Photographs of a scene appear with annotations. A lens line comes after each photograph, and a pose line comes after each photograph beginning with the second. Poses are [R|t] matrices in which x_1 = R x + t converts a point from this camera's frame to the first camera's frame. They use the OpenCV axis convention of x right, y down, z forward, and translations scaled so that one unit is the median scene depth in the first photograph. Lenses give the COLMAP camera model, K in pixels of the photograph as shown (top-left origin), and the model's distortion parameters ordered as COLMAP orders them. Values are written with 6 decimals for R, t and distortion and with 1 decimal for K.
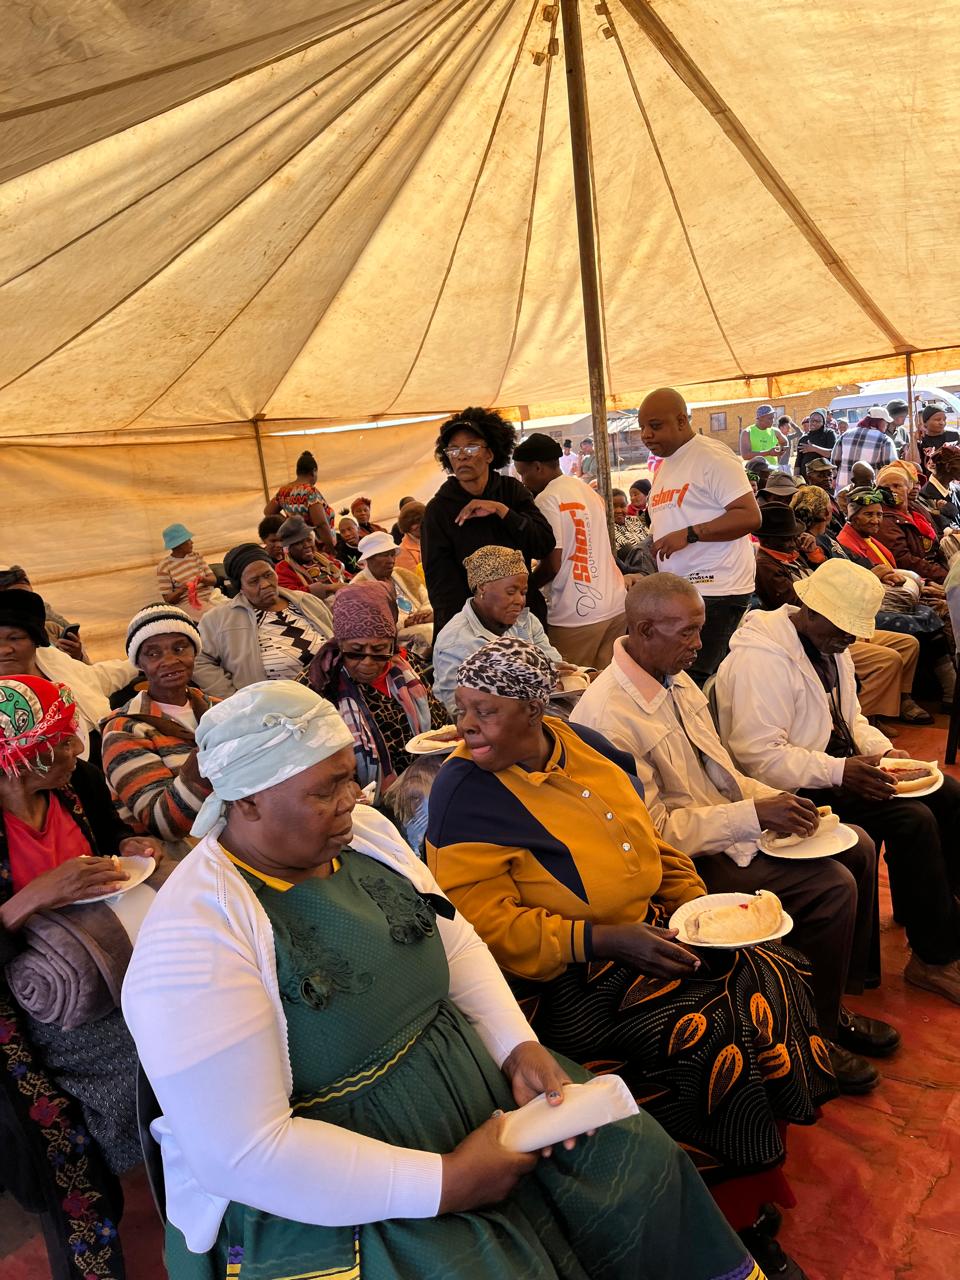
lens RADIAL K [[957.4, 0, 478.4], [0, 957.4, 641.0], [0, 0, 1]] dist [0.013649, -0.014154]
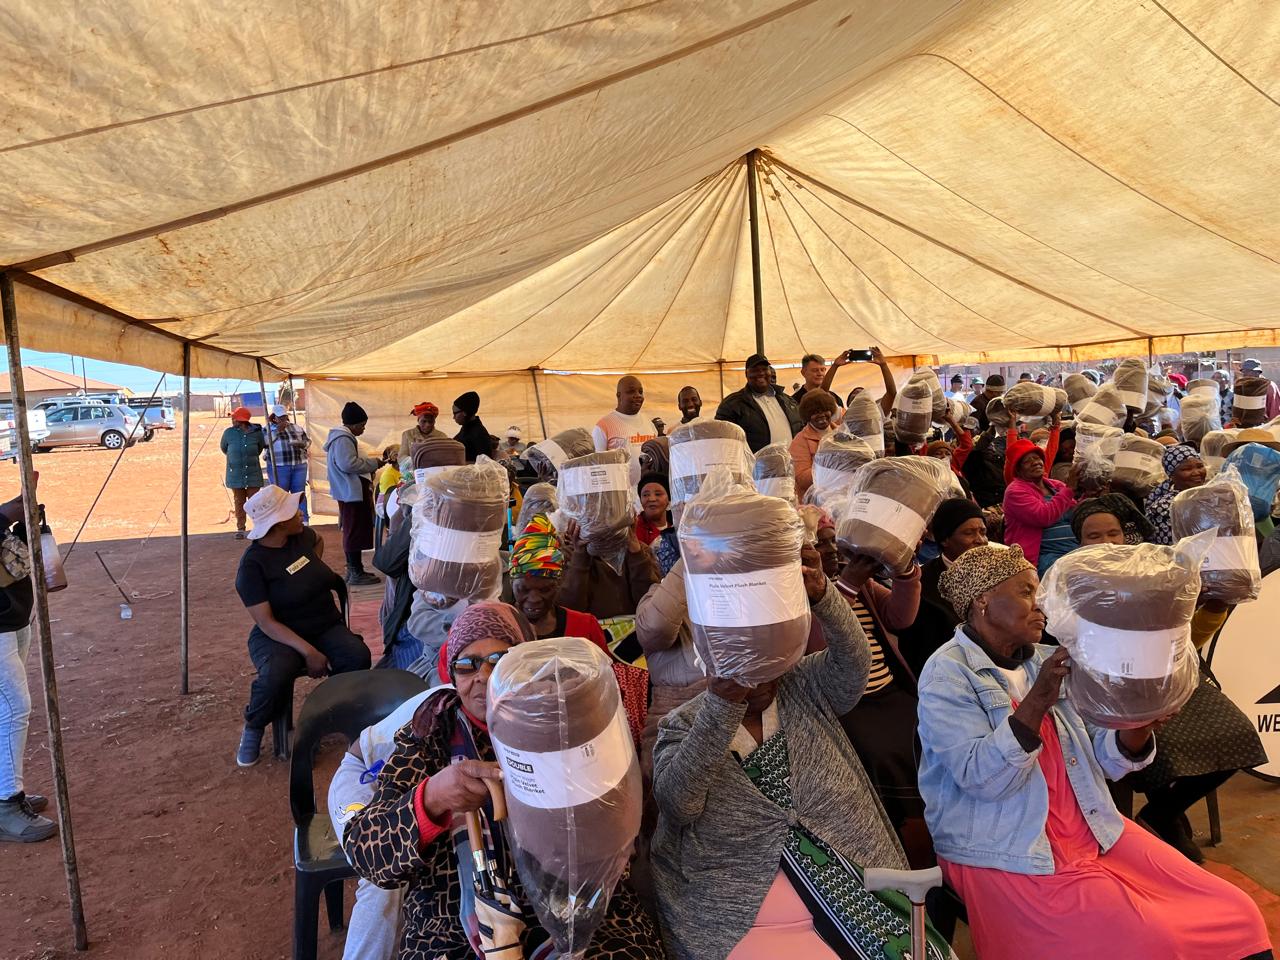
lens RADIAL K [[957.4, 0, 641.5], [0, 957.4, 476.4], [0, 0, 1]] dist [0.013649, -0.014154]
pose [[0.813412, 0.117904, -0.569614, 0.980841], [-0.145220, 0.989396, -0.002580, -0.020304], [0.563269, 0.084818, 0.821909, -0.644827]]
